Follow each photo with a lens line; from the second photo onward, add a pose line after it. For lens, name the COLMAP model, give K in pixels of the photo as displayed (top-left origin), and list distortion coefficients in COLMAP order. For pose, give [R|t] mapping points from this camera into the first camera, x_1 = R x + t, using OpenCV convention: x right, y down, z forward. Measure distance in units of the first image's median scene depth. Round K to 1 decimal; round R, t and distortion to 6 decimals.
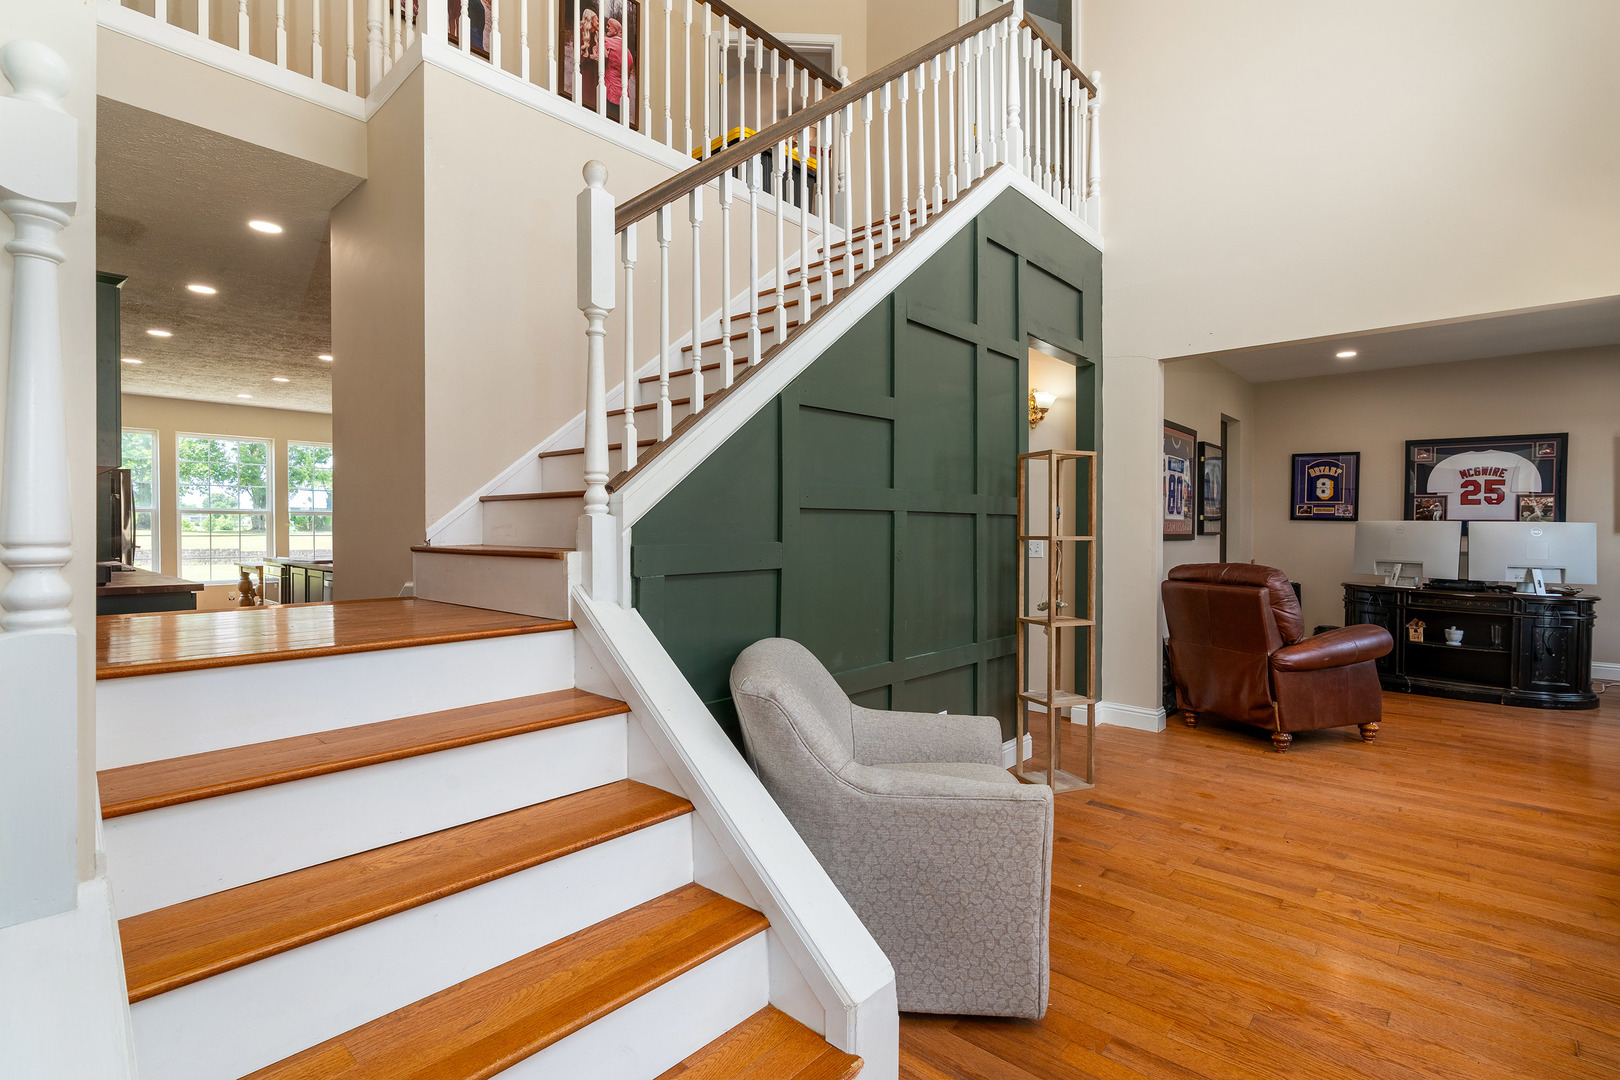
lens RADIAL K [[745.8, 0, 806.4], [0, 745.8, 523.0], [0, 0, 1]] dist [-0.003803, 0.001011]
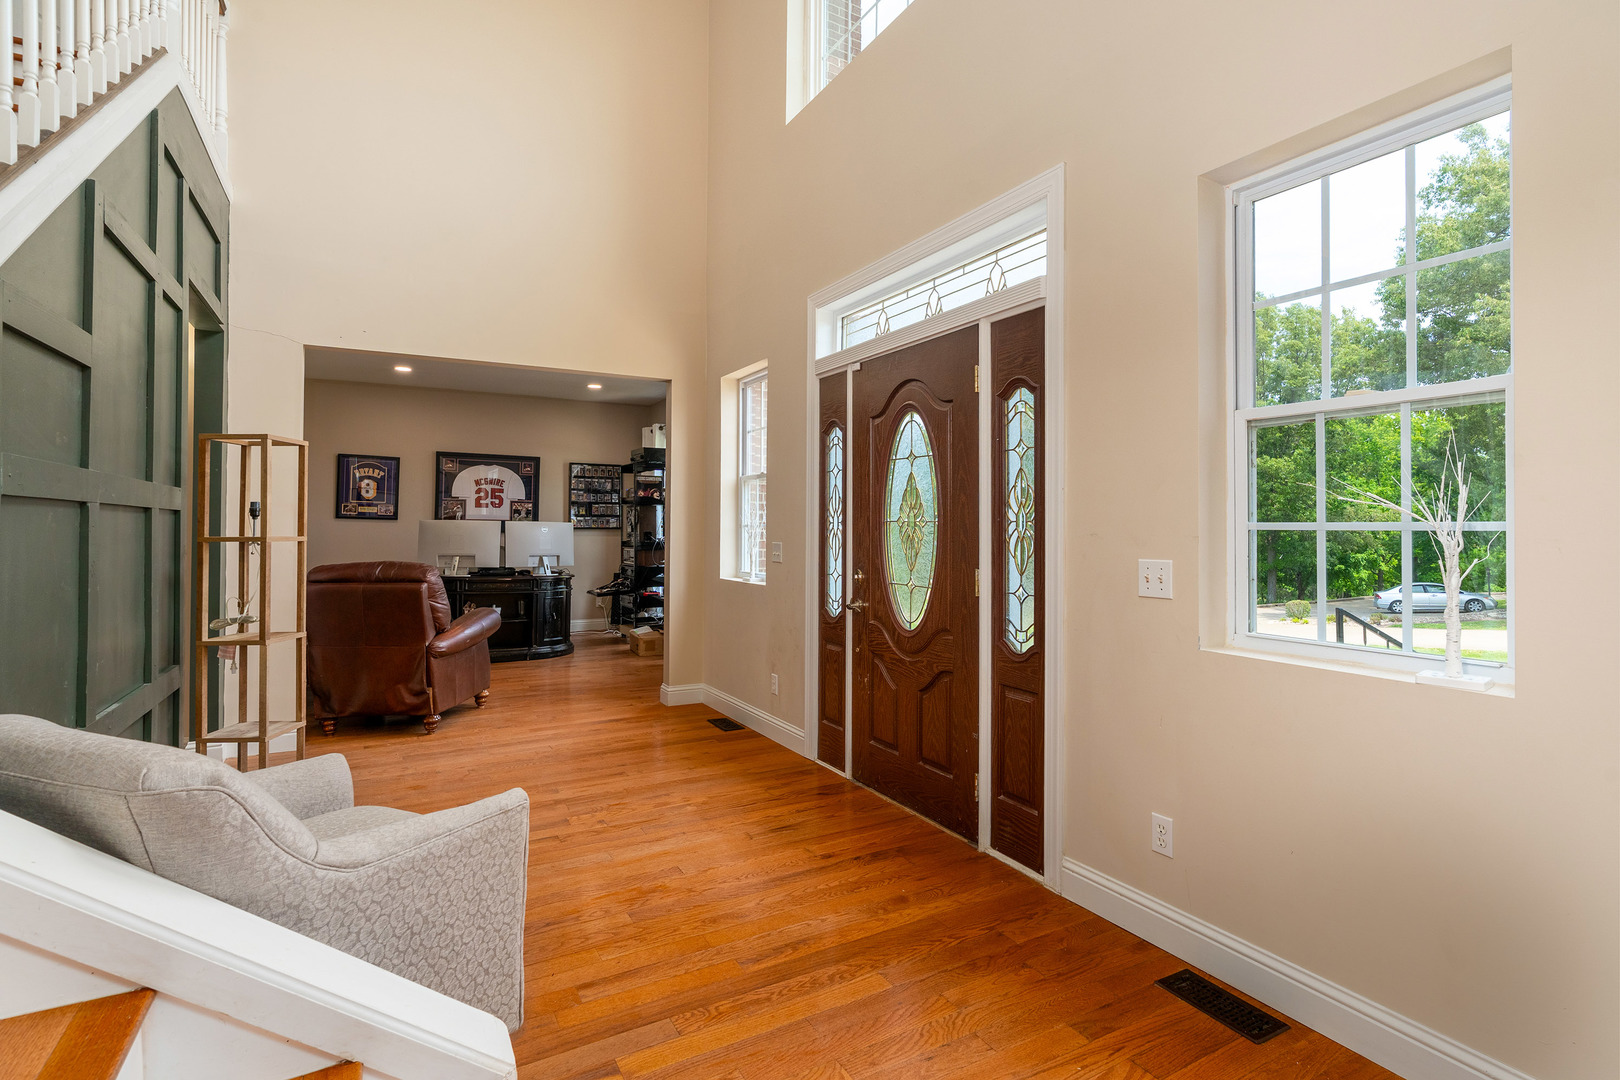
lens RADIAL K [[745.8, 0, 806.4], [0, 745.8, 523.0], [0, 0, 1]] dist [-0.003803, 0.001011]
pose [[0.351918, 0.003233, 0.936025, -0.128628], [-0.005746, 0.999983, -0.001294, -0.000297], [-0.936013, -0.004923, 0.351930, 0.073585]]
